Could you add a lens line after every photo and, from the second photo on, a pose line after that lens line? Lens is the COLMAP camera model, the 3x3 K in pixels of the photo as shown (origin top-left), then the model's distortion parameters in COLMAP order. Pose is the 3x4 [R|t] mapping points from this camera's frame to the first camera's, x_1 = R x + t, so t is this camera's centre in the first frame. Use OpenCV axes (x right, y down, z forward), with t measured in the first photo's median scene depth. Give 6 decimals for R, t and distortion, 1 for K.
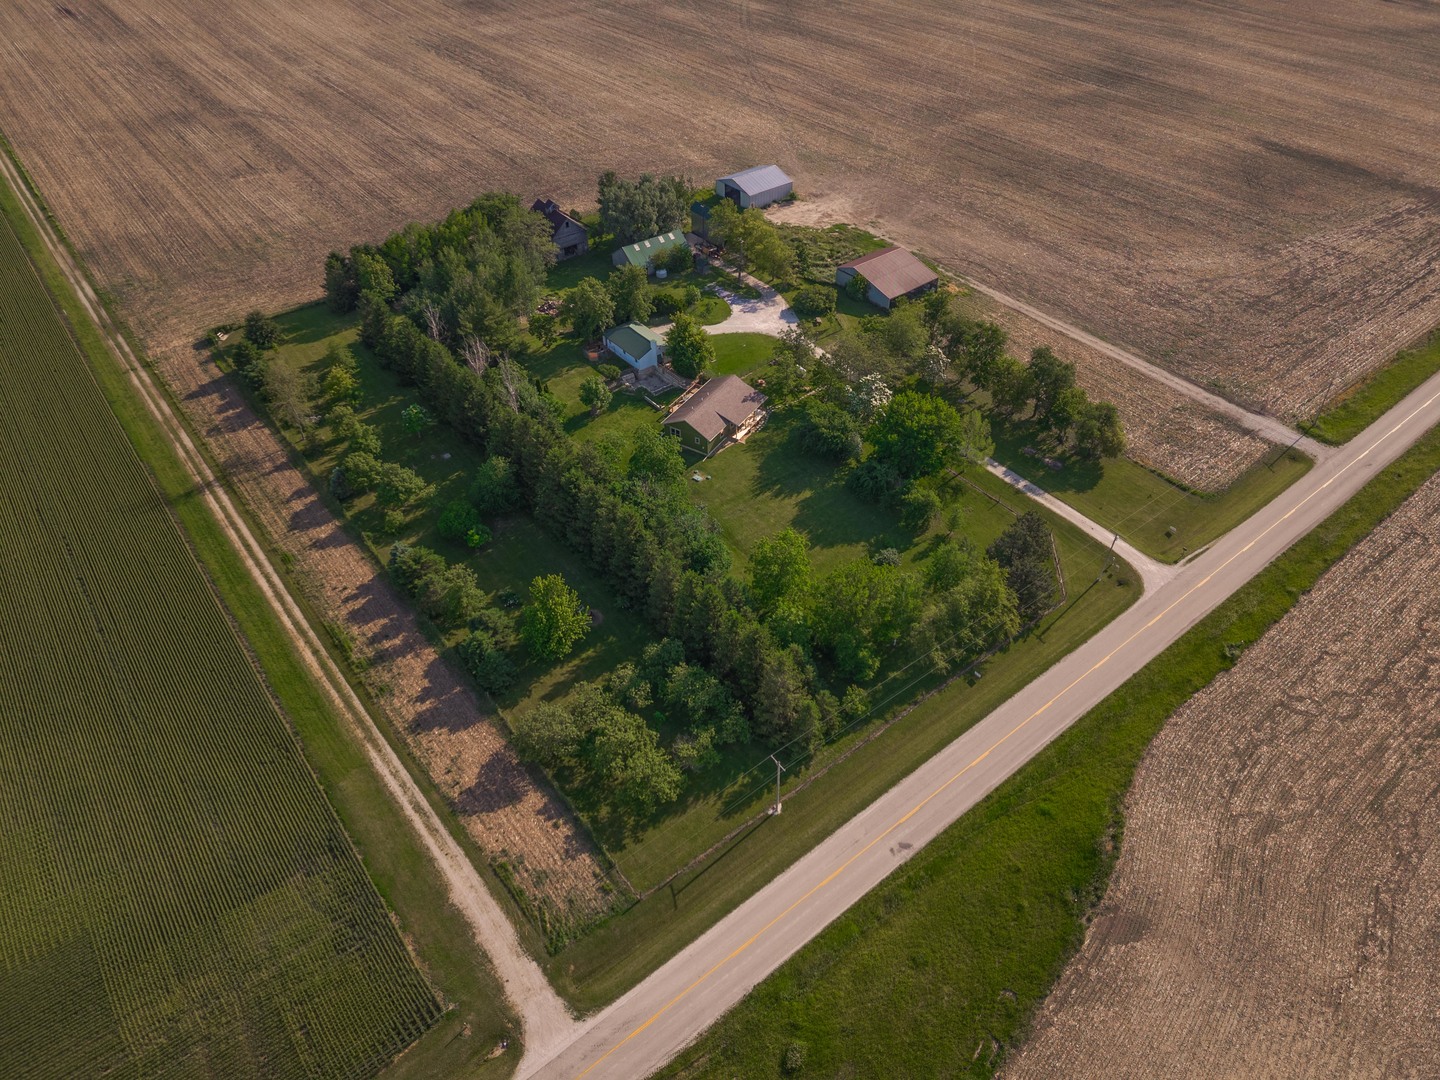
lens RADIAL K [[955.8, 0, 715.5], [0, 955.8, 536.2], [0, 0, 1]] dist [0.025922, -0.024620]
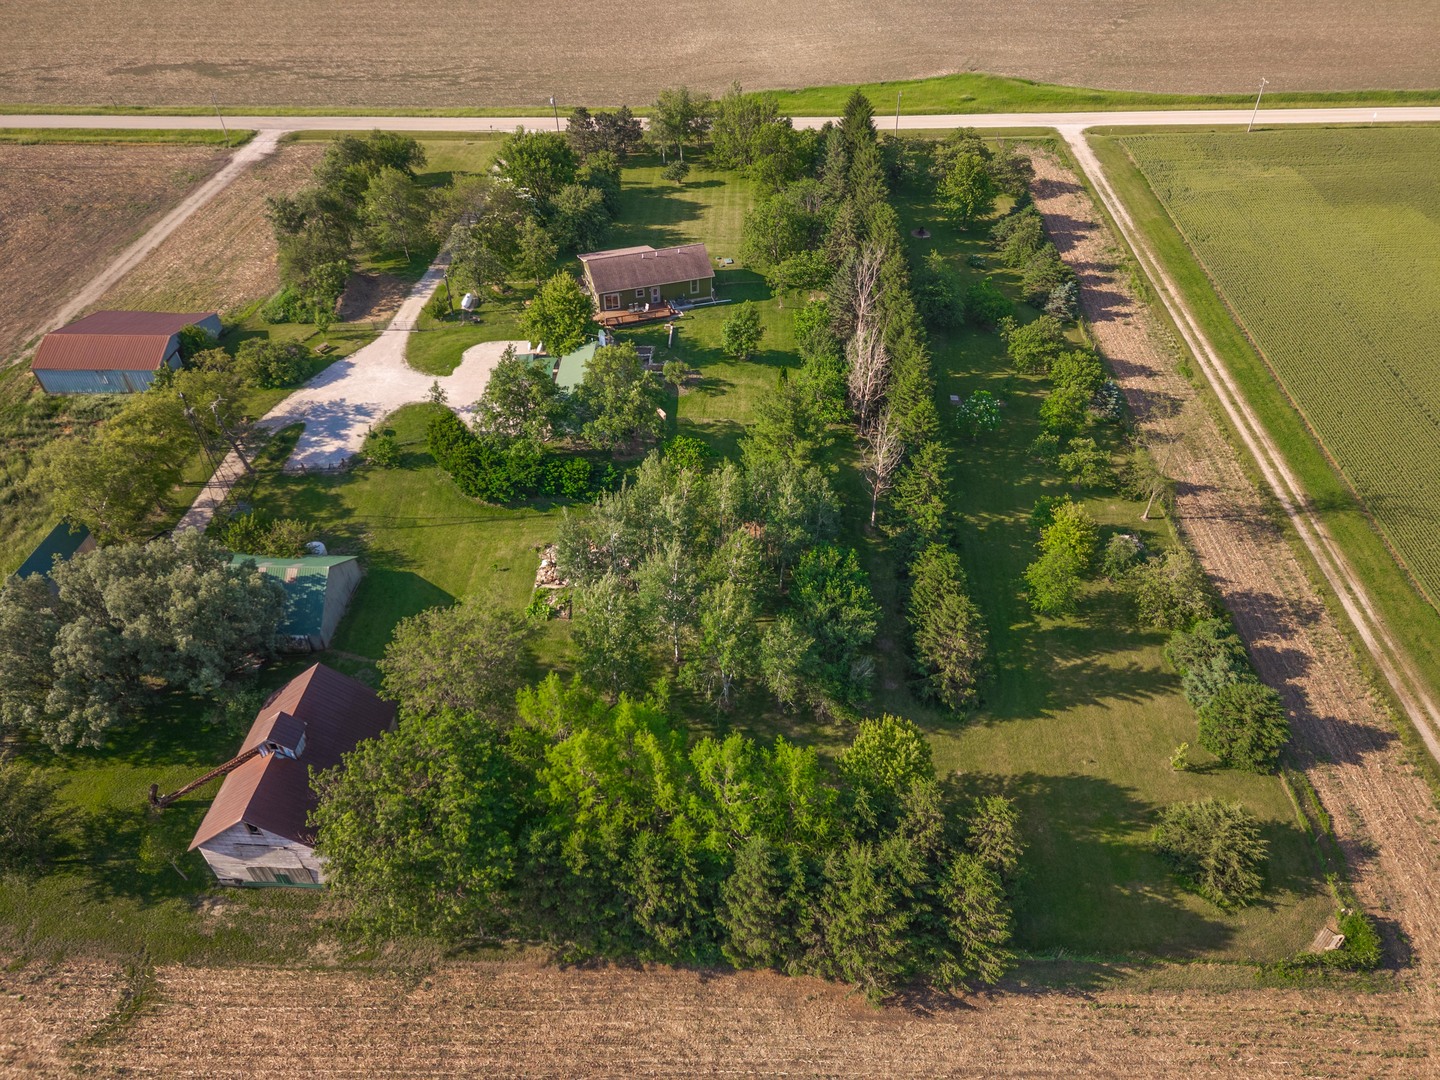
lens RADIAL K [[955.8, 0, 720.5], [0, 955.8, 533.0], [0, 0, 1]] dist [0.025922, -0.024620]
pose [[-0.760325, -0.431644, 0.485375, -0.585697], [0.431078, 0.223647, 0.874159, -0.830185], [-0.485878, 0.873880, 0.016027, 1.264600]]
